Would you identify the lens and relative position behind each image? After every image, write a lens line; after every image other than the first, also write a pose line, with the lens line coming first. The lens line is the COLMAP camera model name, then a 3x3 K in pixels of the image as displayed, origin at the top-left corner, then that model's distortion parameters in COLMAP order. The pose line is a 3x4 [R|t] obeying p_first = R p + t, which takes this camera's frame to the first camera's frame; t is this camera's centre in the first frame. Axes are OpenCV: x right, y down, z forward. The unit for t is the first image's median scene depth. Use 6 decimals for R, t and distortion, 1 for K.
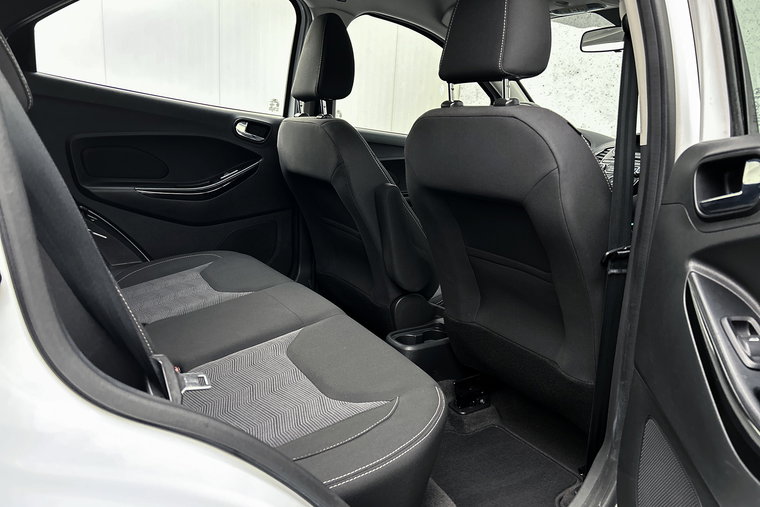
lens RADIAL K [[570.2, 0, 379.0], [0, 570.2, 250.2], [0, 0, 1]] dist [0.057688, -0.068762]
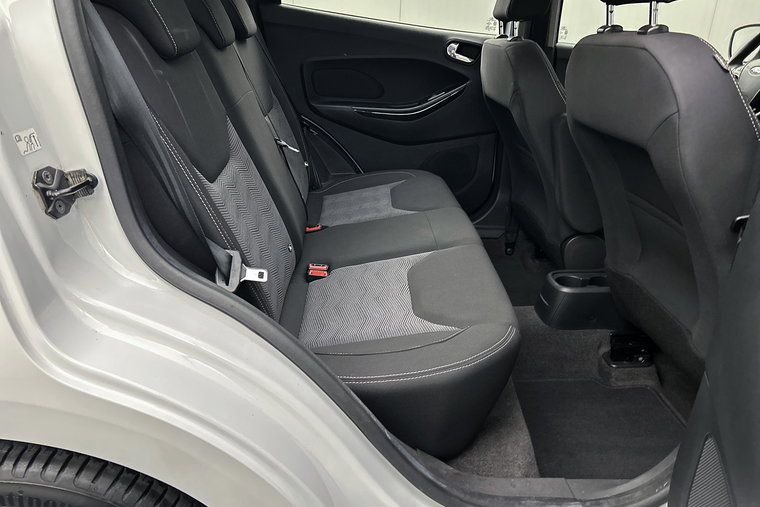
lens RADIAL K [[570.2, 0, 372.9], [0, 570.2, 259.3], [0, 0, 1]] dist [0.057688, -0.068762]
pose [[0.876507, 0.161825, -0.453374, 0.185872], [-0.087440, 0.979657, 0.180626, -0.023937], [0.473381, -0.118677, 0.872826, 0.001414]]
